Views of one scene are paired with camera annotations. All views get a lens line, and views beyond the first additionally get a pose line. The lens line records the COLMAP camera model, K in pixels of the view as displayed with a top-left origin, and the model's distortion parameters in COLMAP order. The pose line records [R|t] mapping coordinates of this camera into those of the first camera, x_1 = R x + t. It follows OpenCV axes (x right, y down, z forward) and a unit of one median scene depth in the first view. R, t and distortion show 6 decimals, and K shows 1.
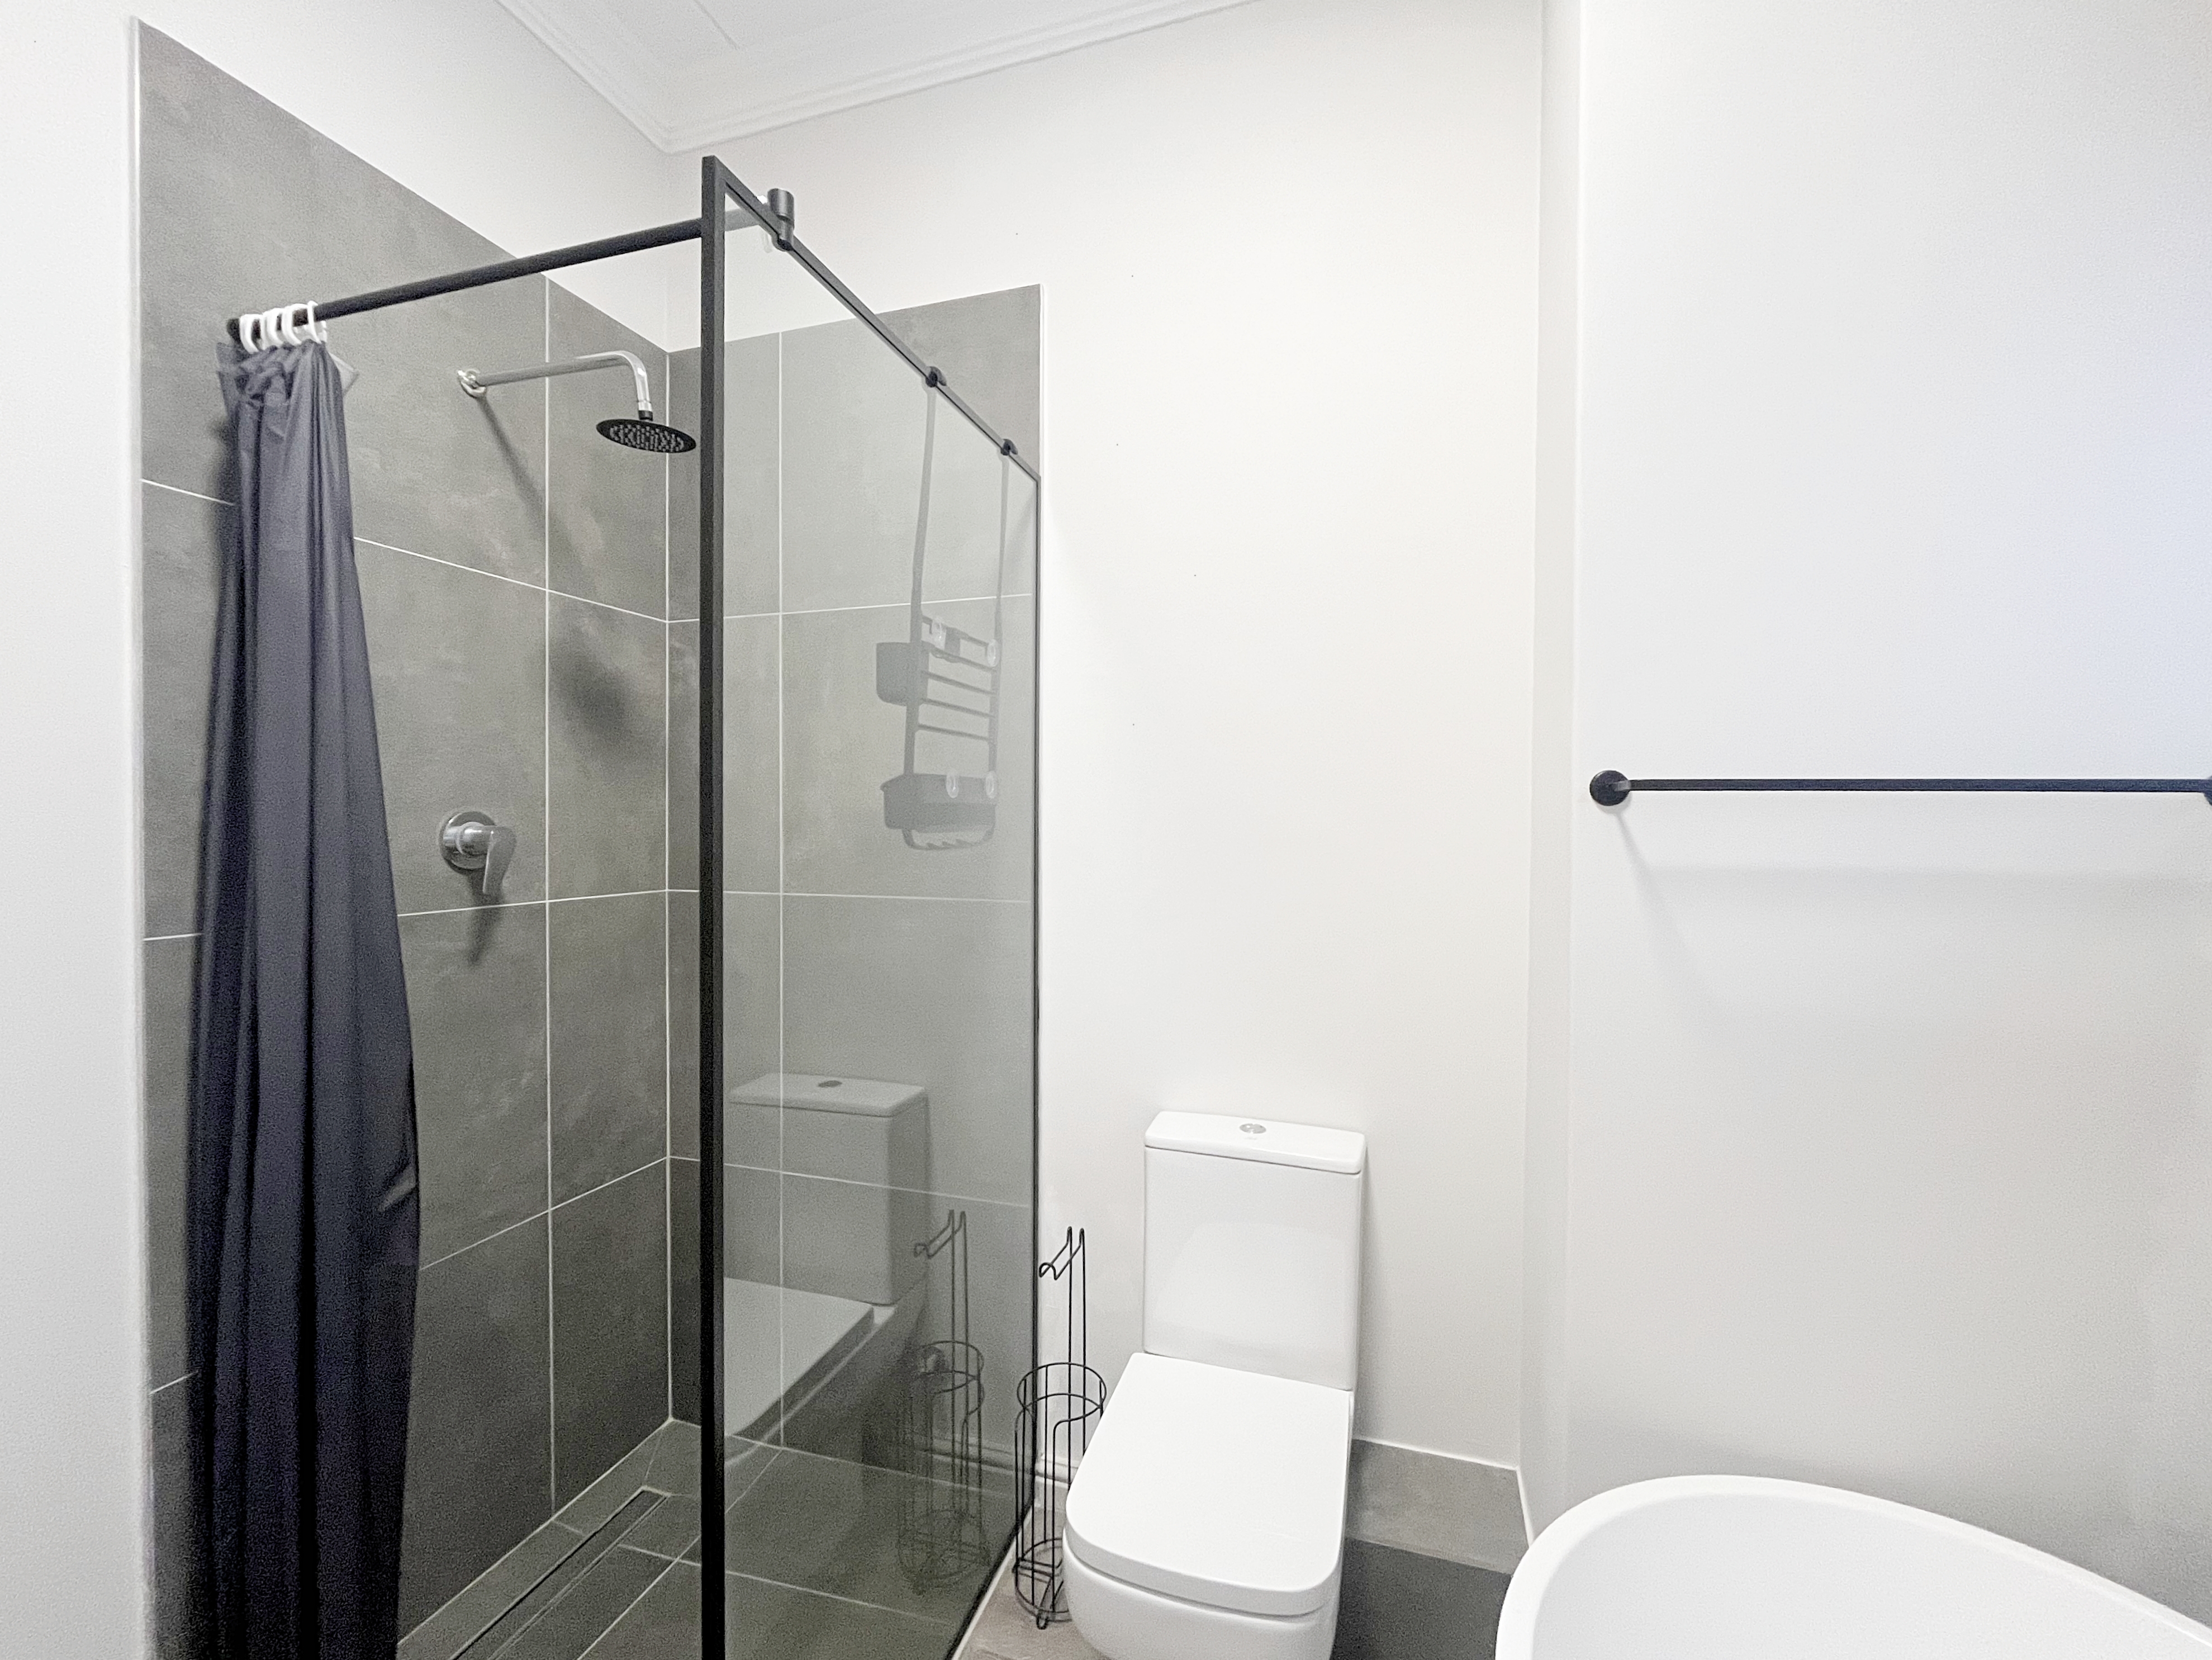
lens RADIAL K [[901.0, 0, 1114.6], [0, 901.0, 829.4], [0, 0, 1]] dist [0.000110, -0.000096]
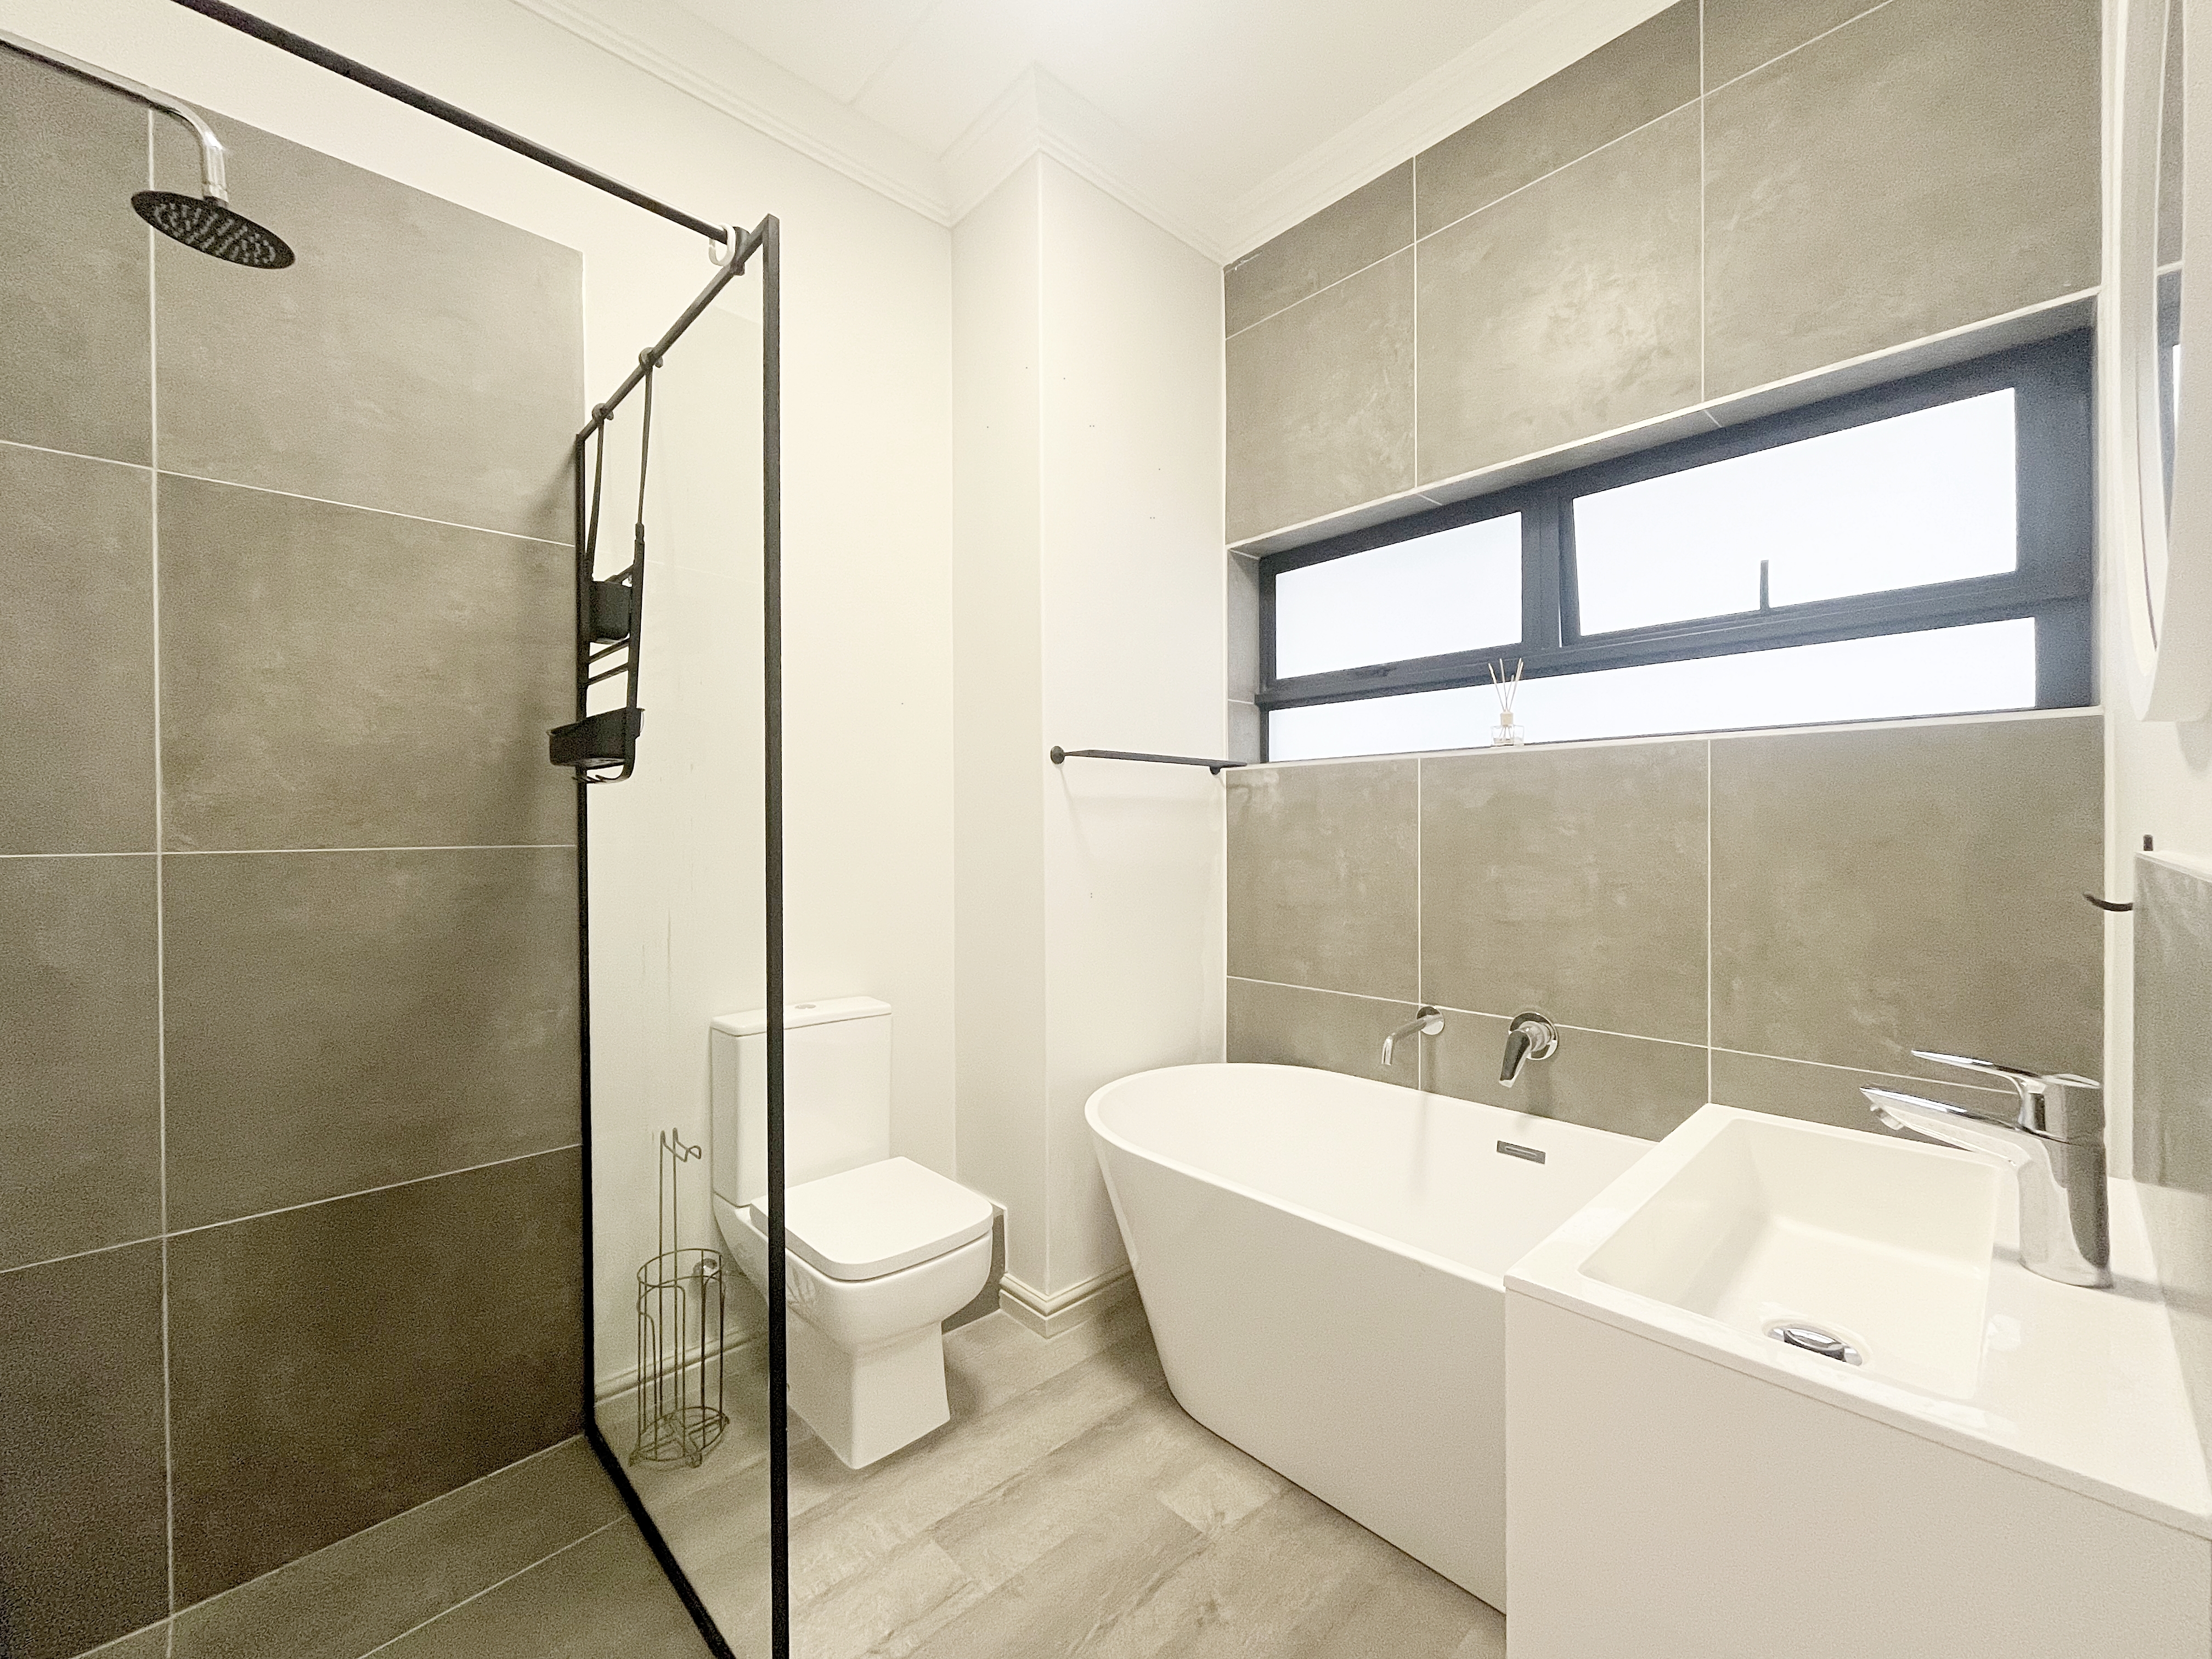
lens RADIAL K [[900.9, 0, 1112.6], [0, 900.9, 830.2], [0, 0, 1]] dist [0.000110, -0.000096]
pose [[0.501163, -0.008076, 0.865315, -0.756321], [0.022720, 0.999735, -0.003828, 0.090724], [-0.865055, 0.021578, 0.501213, -0.043229]]
